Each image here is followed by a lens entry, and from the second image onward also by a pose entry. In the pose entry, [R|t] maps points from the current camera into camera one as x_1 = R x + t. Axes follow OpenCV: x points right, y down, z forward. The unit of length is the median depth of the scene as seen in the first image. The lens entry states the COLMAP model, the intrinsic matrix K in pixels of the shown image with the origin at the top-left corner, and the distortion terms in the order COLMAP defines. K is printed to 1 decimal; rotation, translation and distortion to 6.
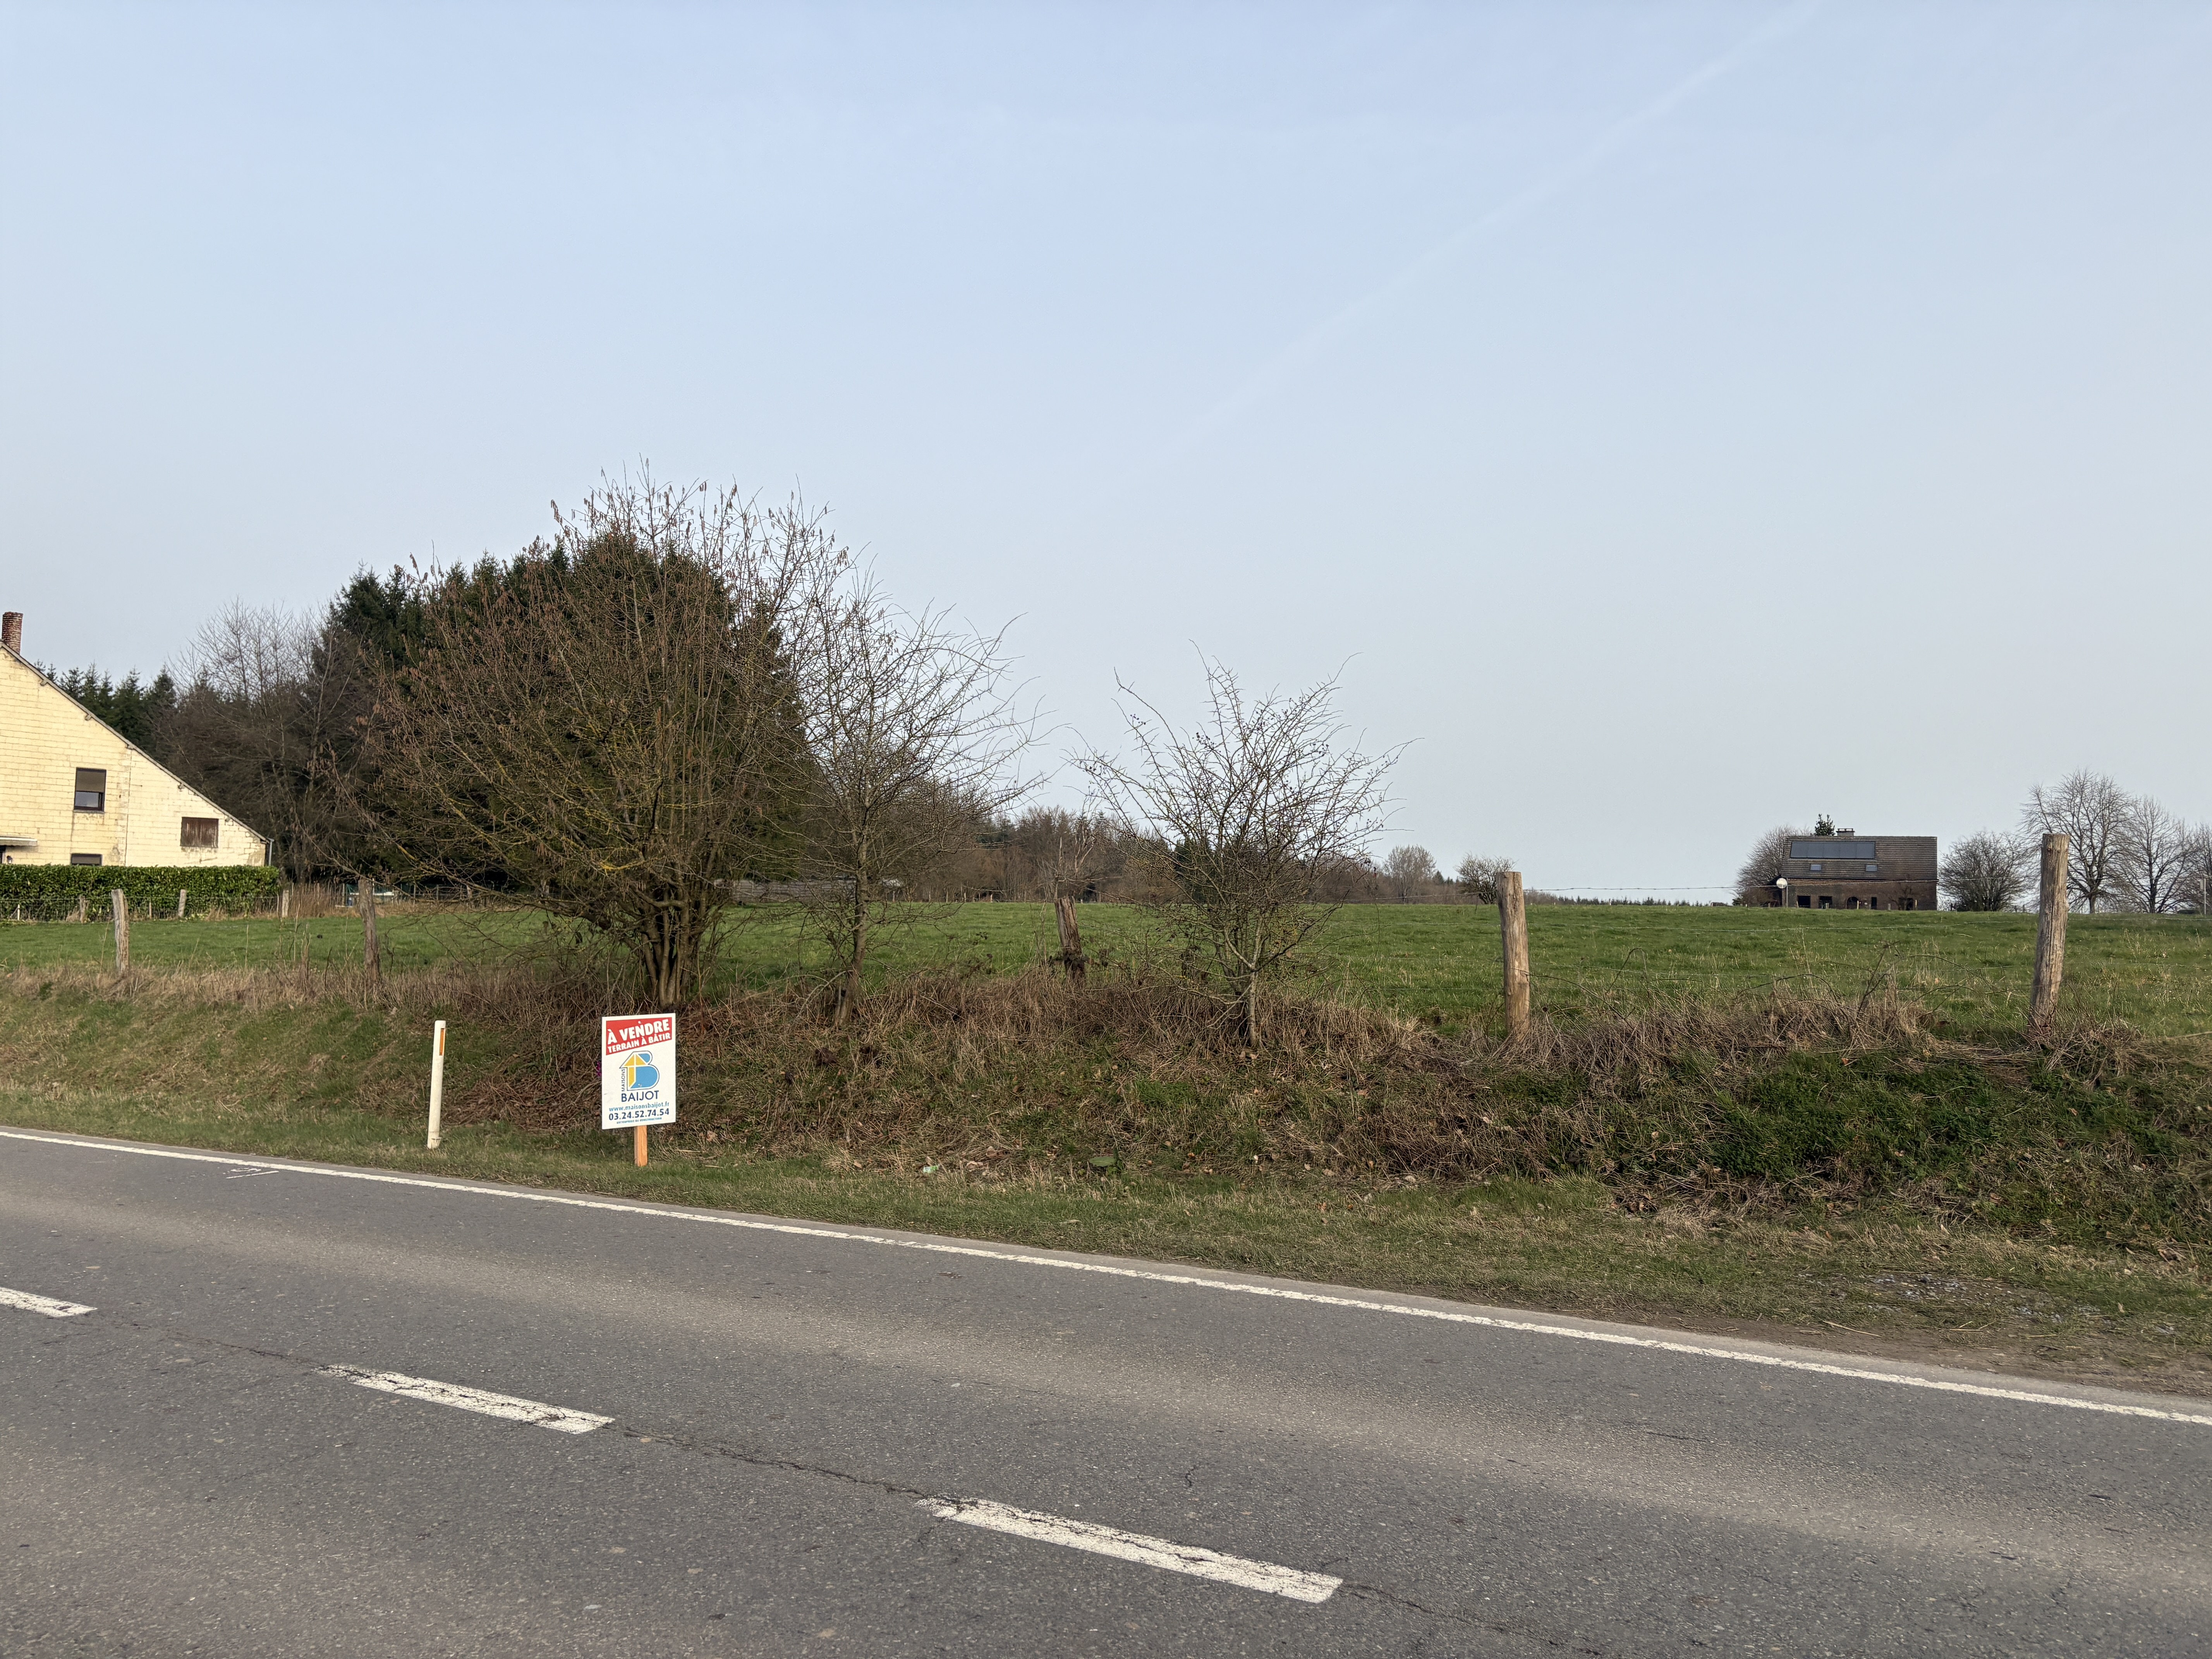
lens RADIAL K [[1673.0, 0, 1106.0], [0, 1673.0, 829.5], [0, 0, 1]] dist [0.061195, -0.053430]
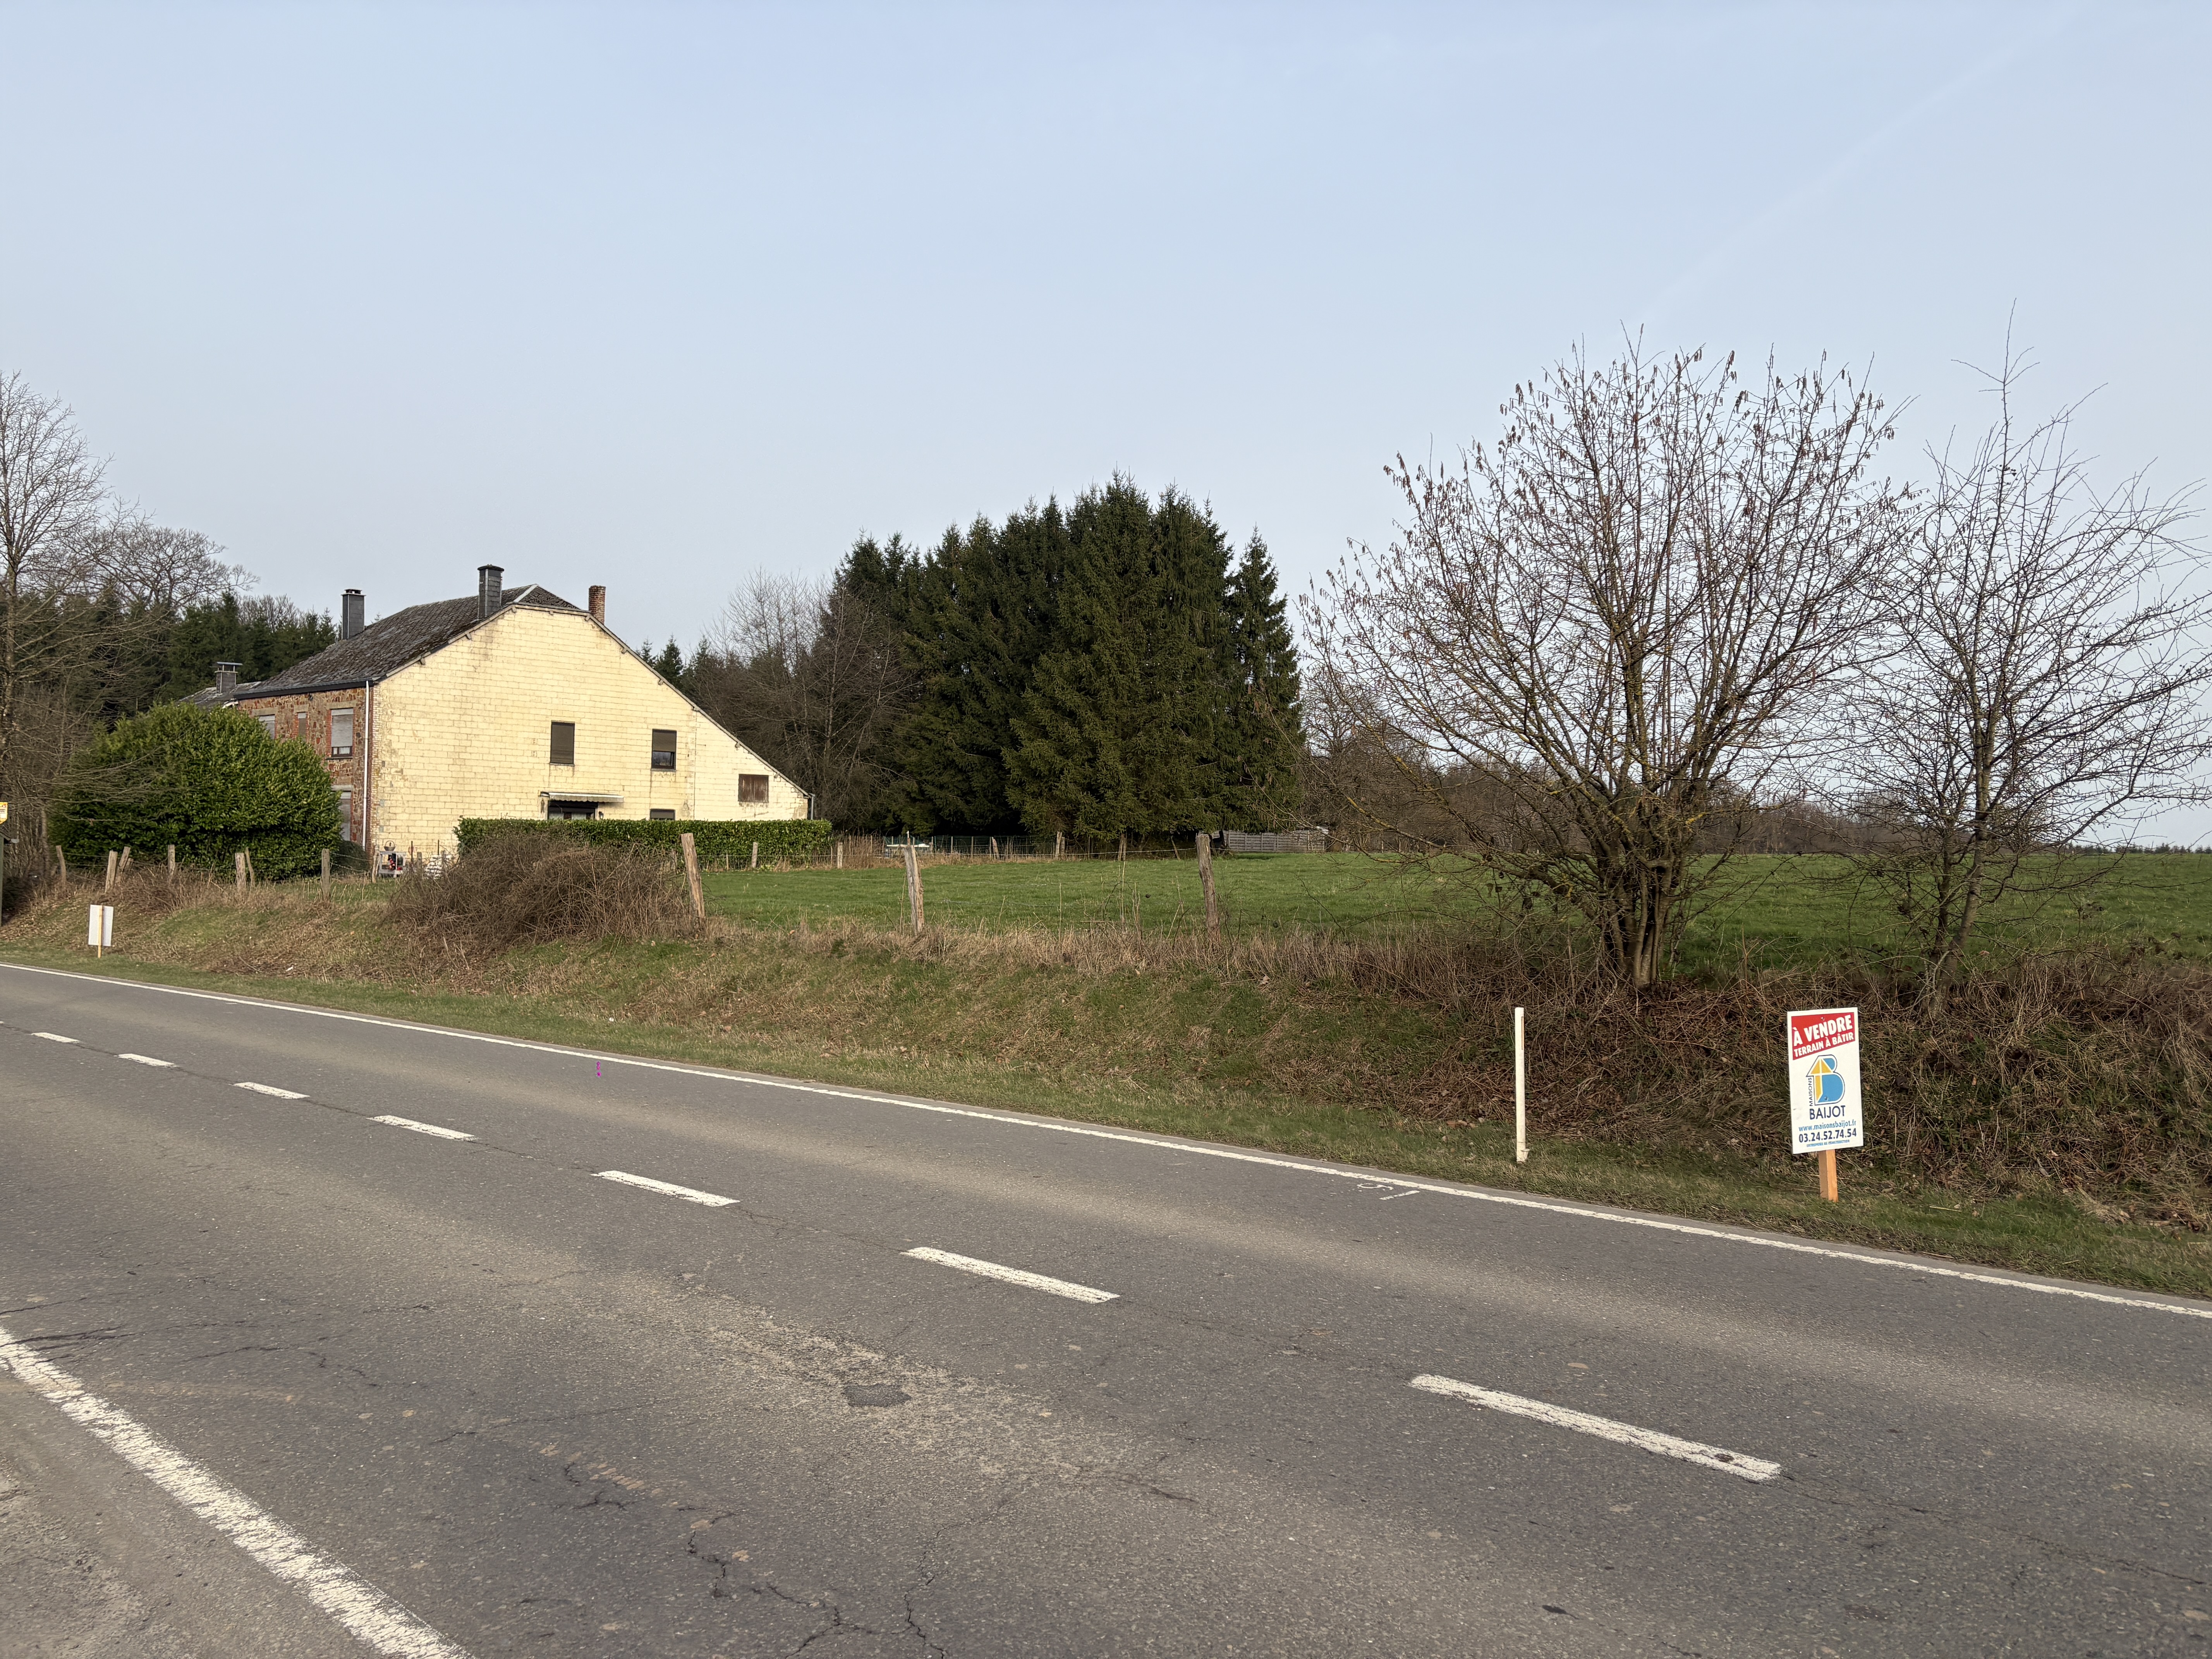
lens RADIAL K [[1672.5, 0, 1133.6], [0, 1672.5, 846.0], [0, 0, 1]] dist [0.066609, -0.069606]
pose [[0.974454, -0.003195, -0.224566, -0.394313], [0.012164, 0.999182, 0.038569, 0.000521], [0.224259, -0.040316, 0.973695, 0.160038]]
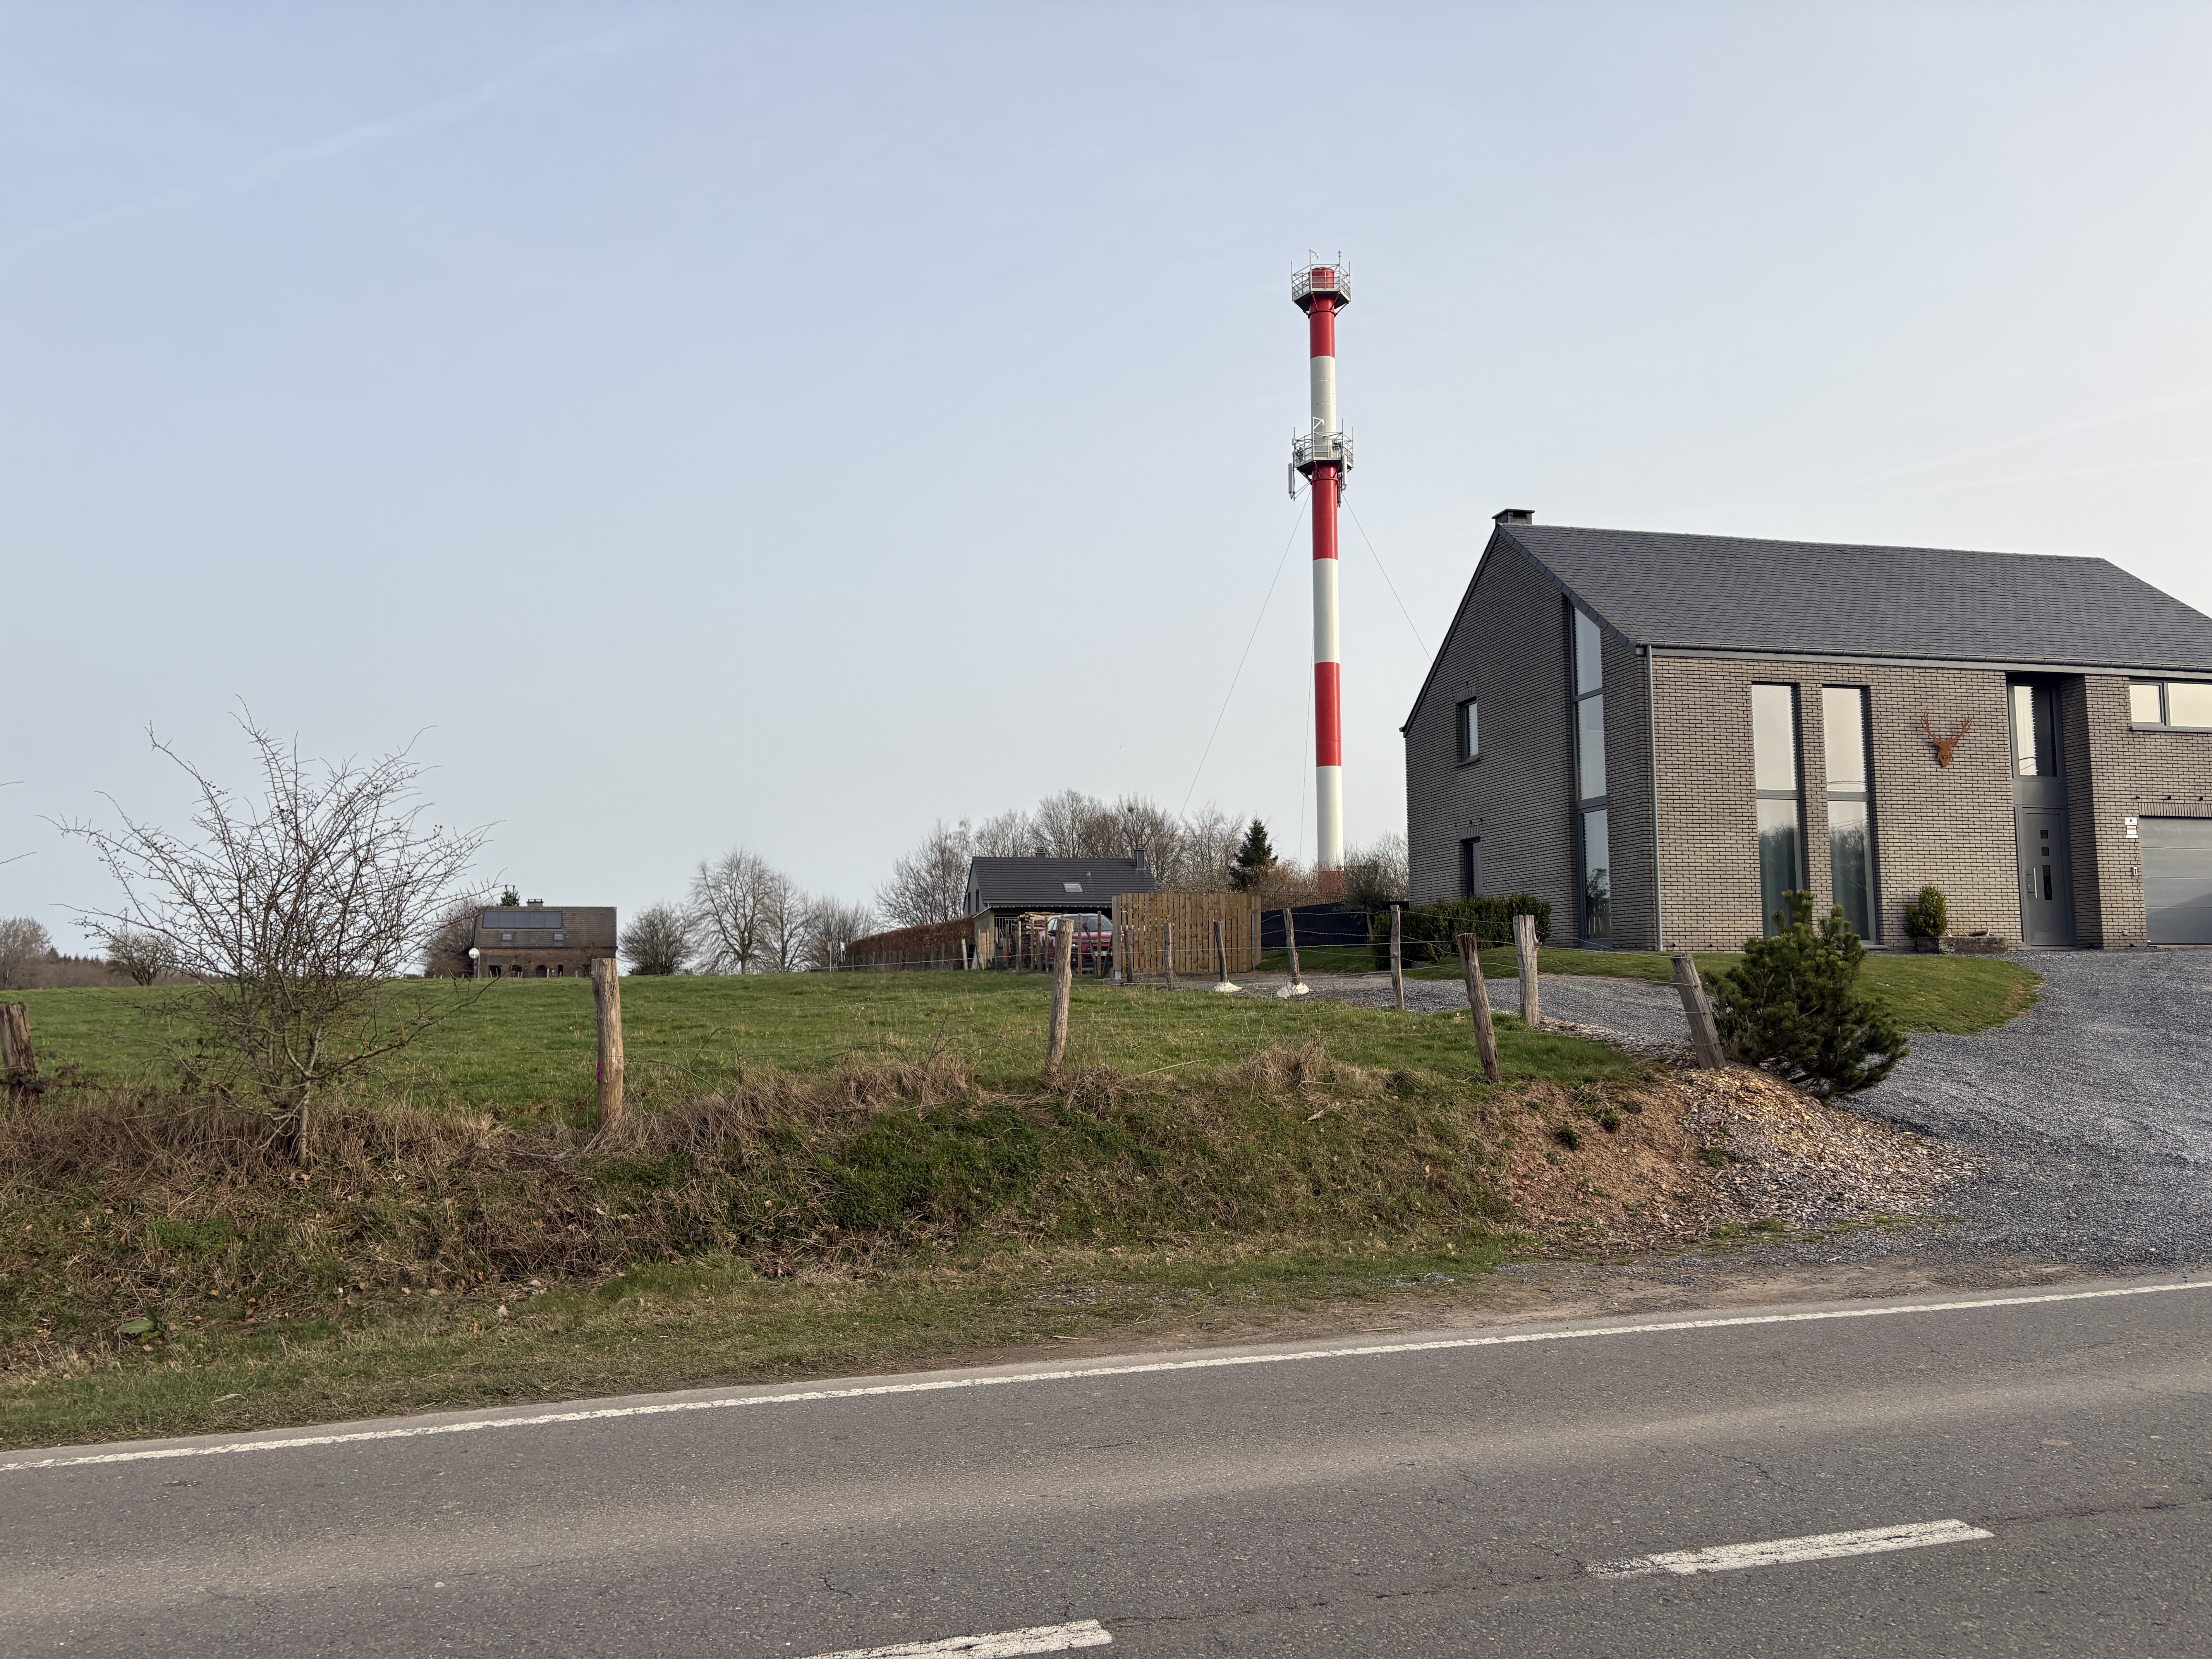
lens RADIAL K [[1668.4, 0, 1118.4], [0, 1668.4, 832.3], [0, 0, 1]] dist [0.081053, -0.081572]
pose [[0.723451, 0.030777, 0.689690, -0.211064], [-0.003621, 0.999161, -0.040789, -0.009192], [-0.690367, 0.027011, 0.722955, 0.058296]]
